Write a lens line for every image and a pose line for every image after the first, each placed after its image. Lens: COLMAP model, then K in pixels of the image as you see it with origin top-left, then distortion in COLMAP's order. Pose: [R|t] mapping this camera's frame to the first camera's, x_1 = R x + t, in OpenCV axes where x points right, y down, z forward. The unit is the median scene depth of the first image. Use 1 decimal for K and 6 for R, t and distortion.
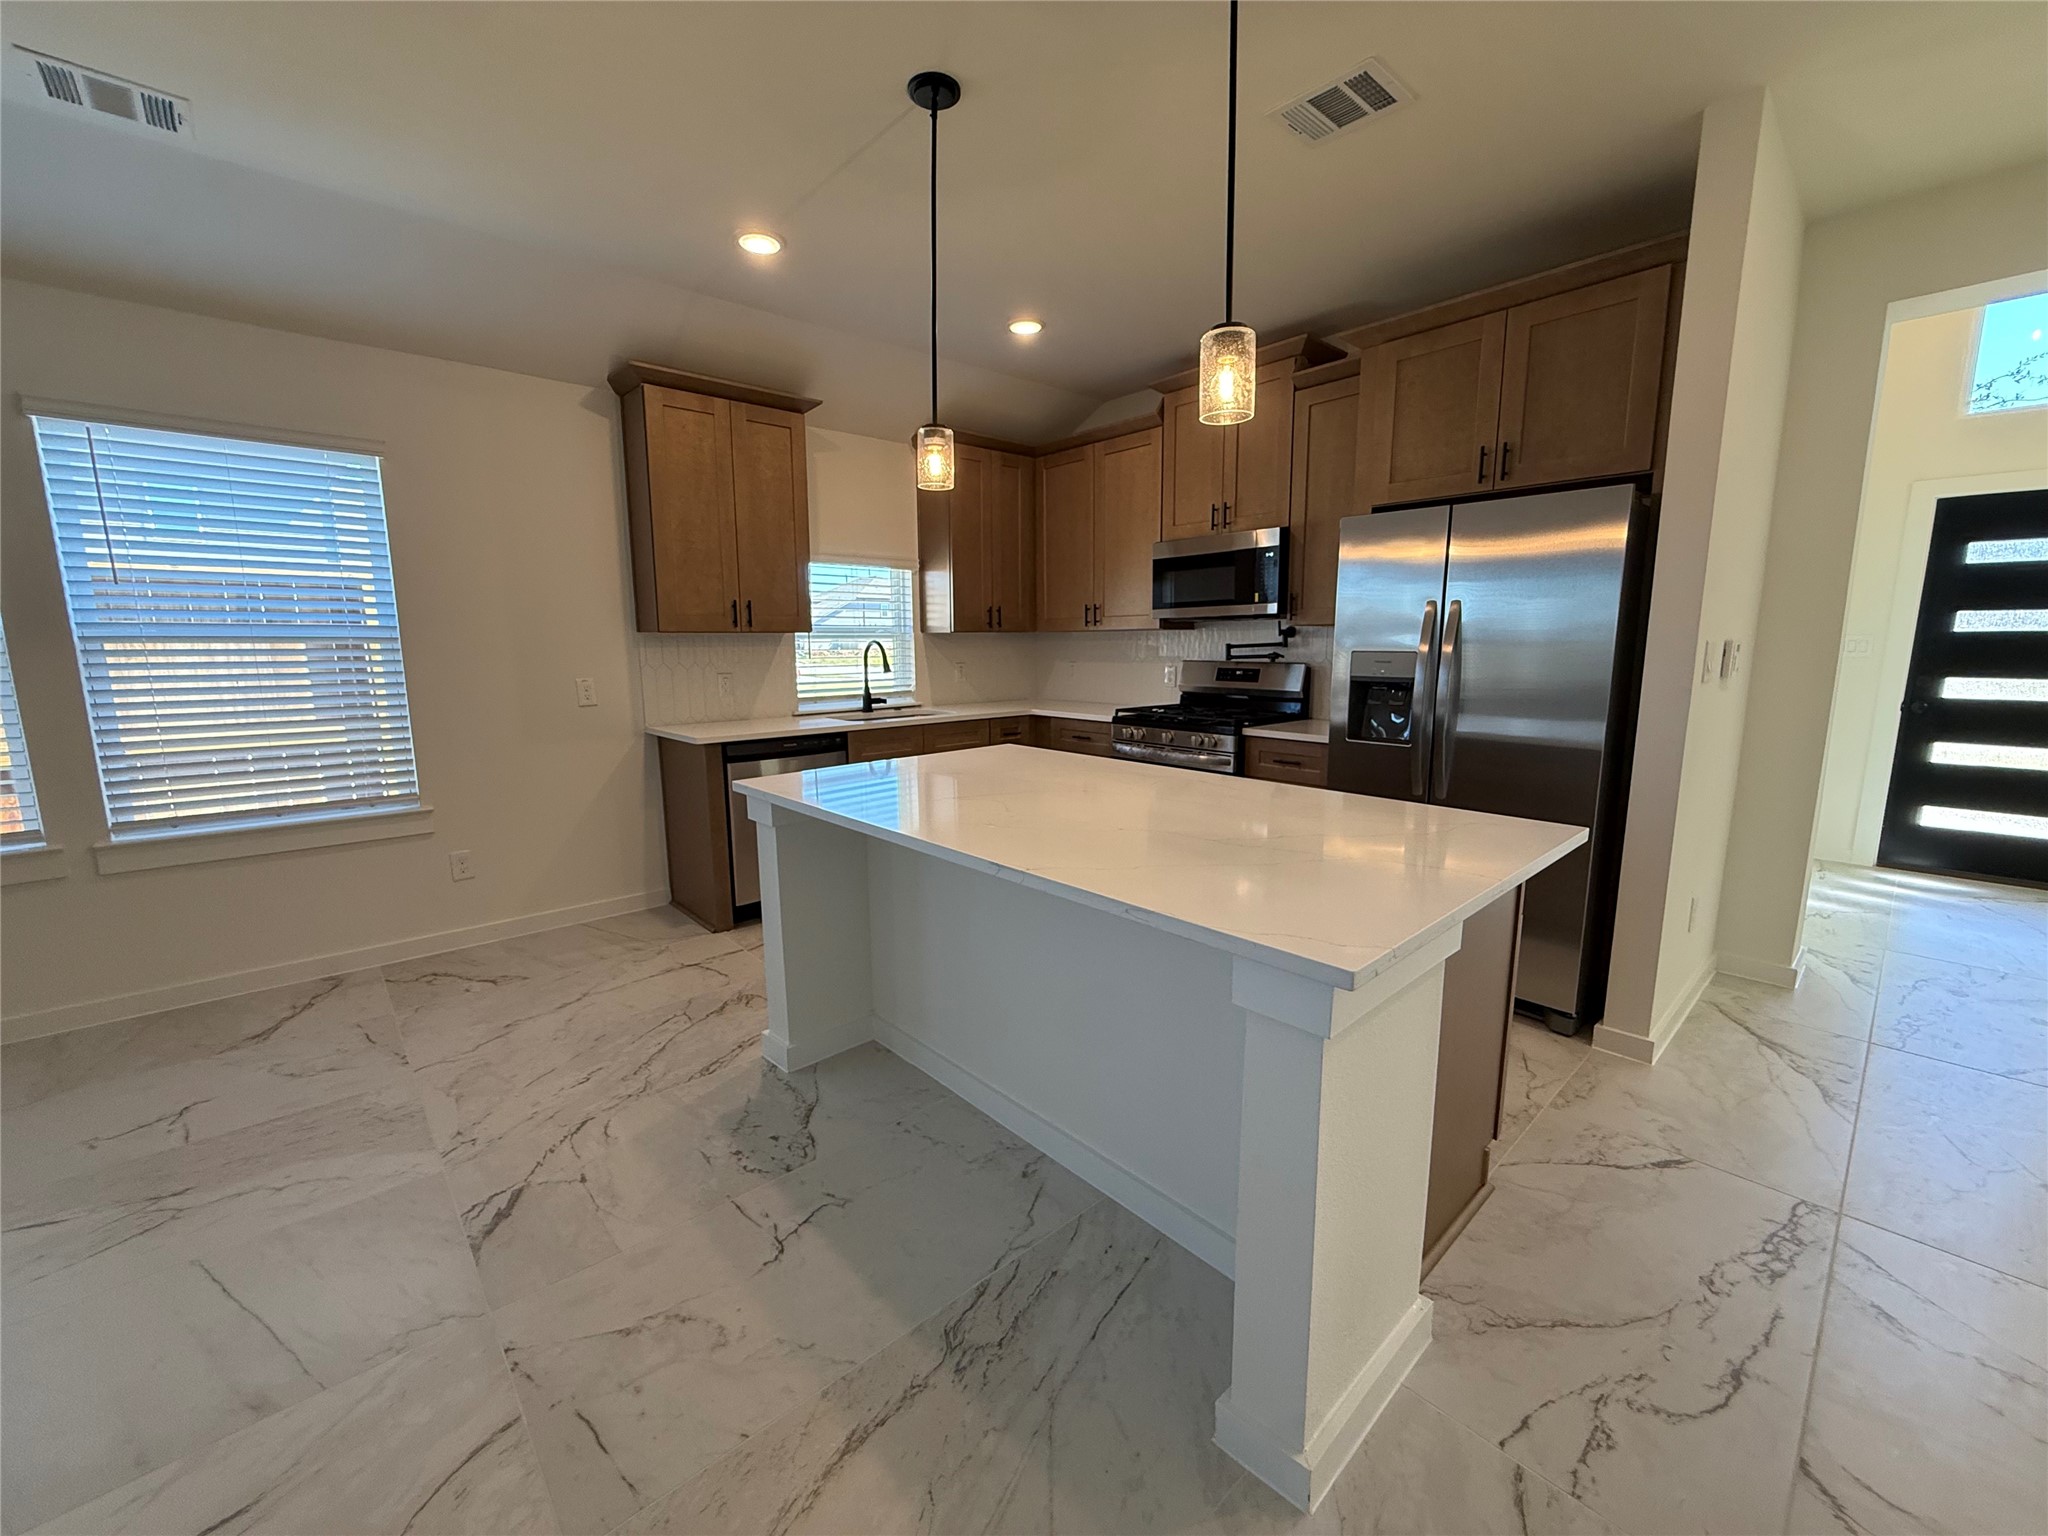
lens RADIAL K [[806.4, 0, 1021.2], [0, 806.4, 761.9], [0, 0, 1]] dist [0.007477, -0.006808]
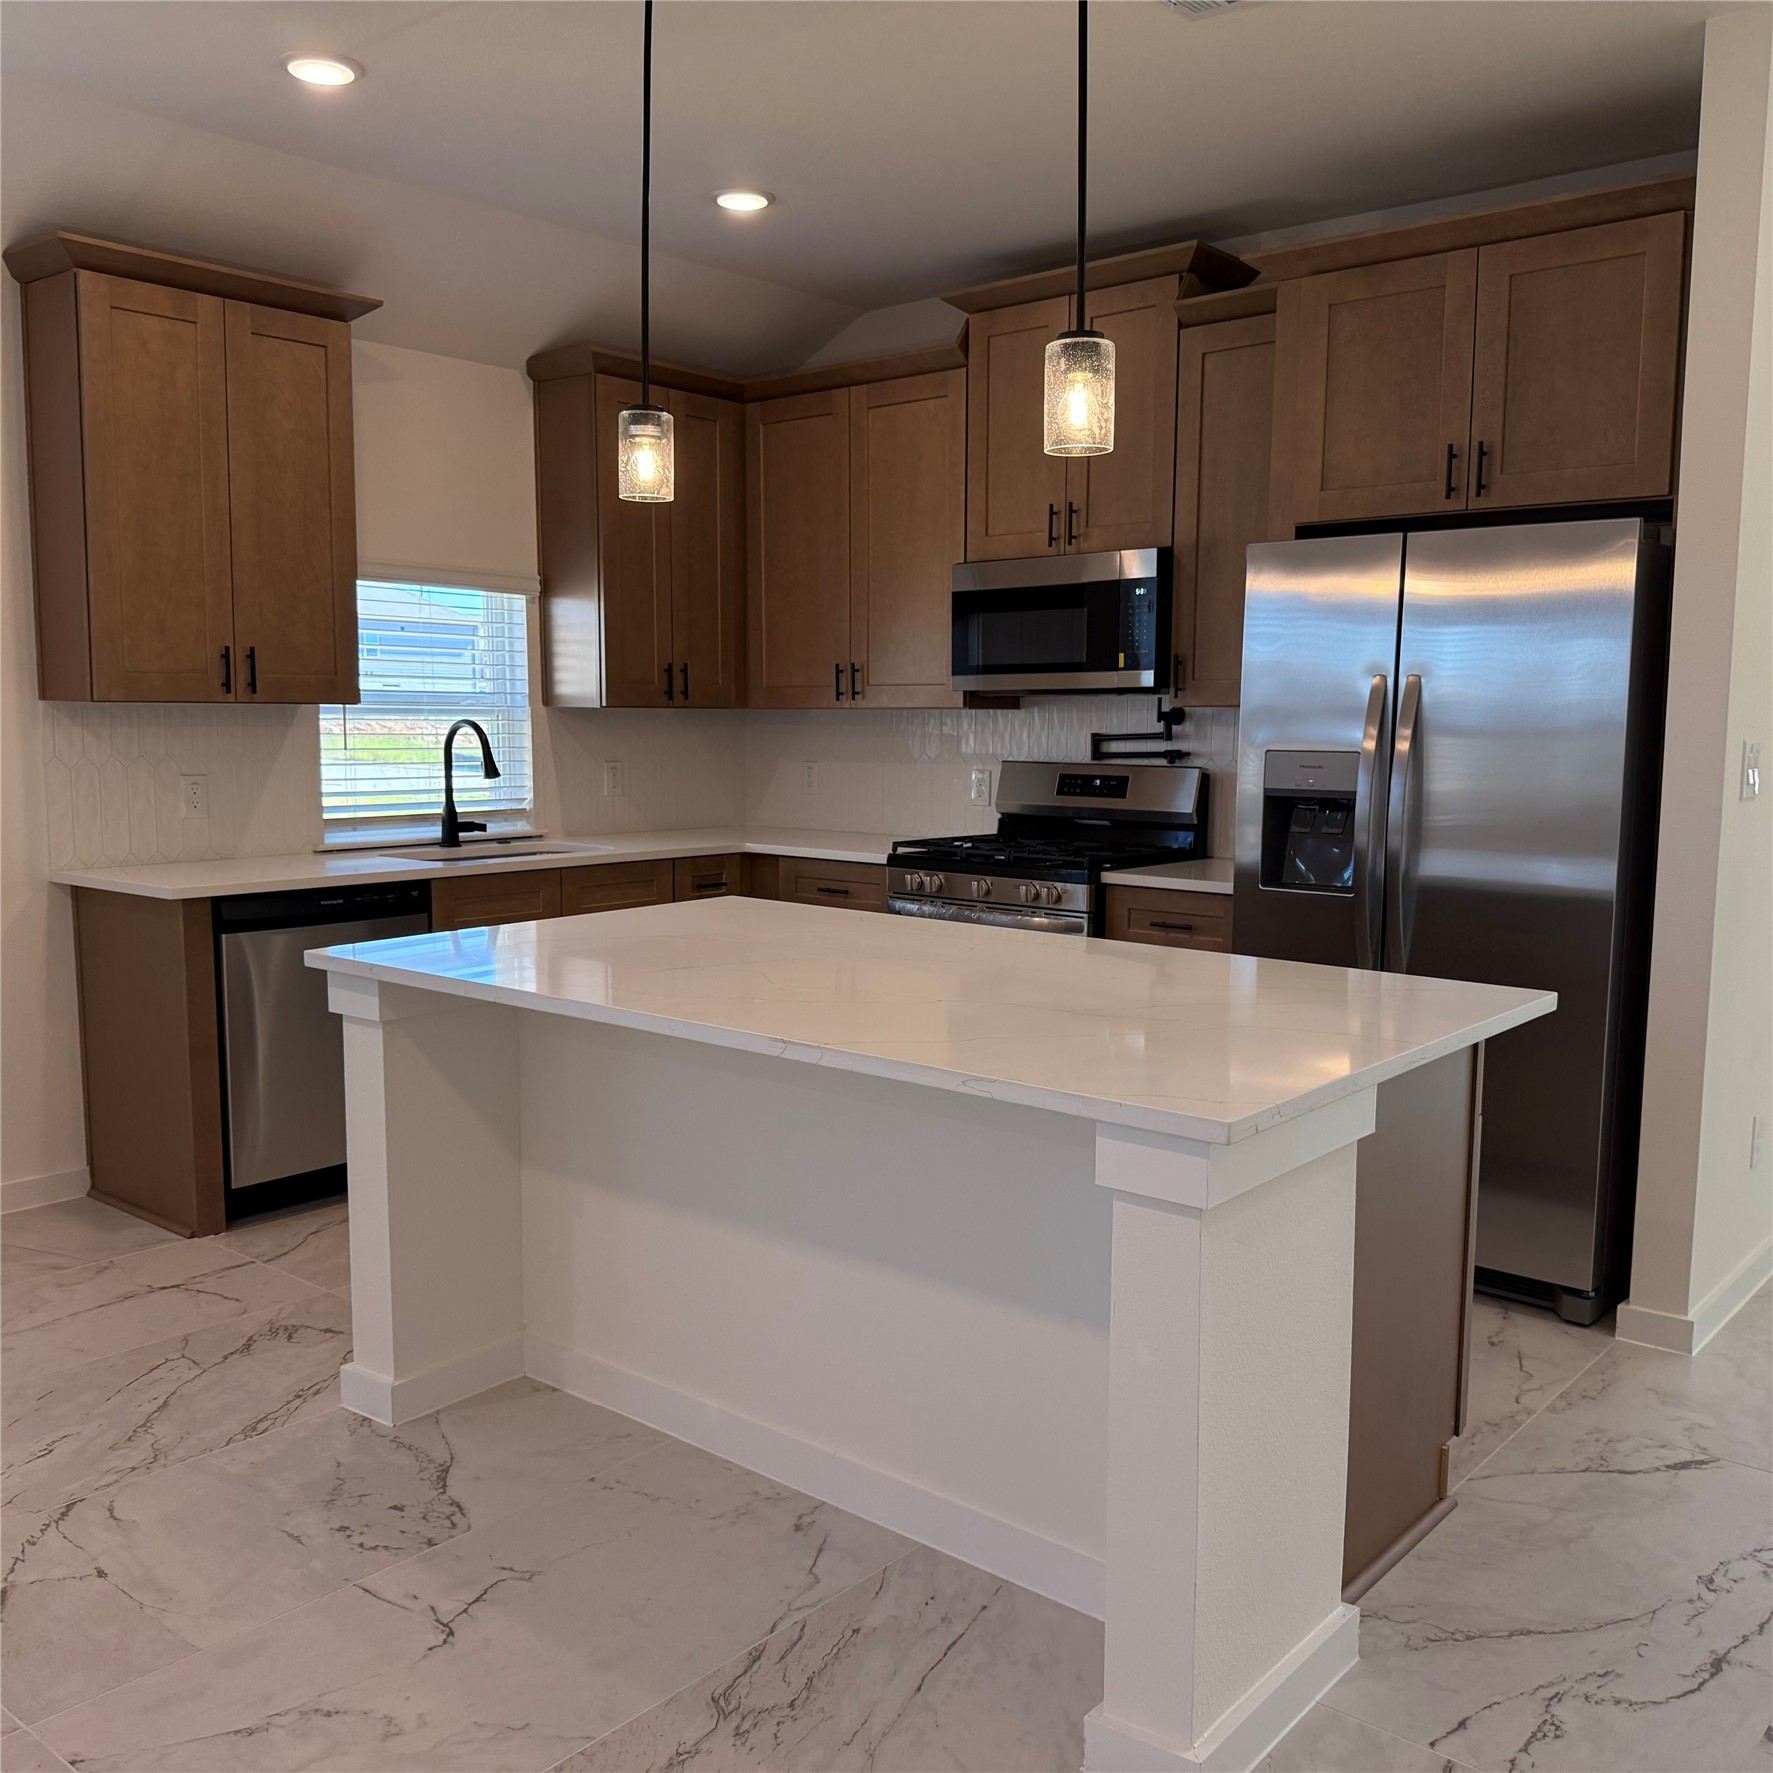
lens RADIAL K [[1642.2, 0, 889.6], [0, 1642.2, 895.2], [0, 0, 1]] dist [0.151776, -0.280643]
pose [[0.990125, -0.002753, 0.140163, -0.067447], [0.008171, 0.999241, -0.038091, 0.024384], [-0.139952, 0.038860, 0.989395, -0.239846]]
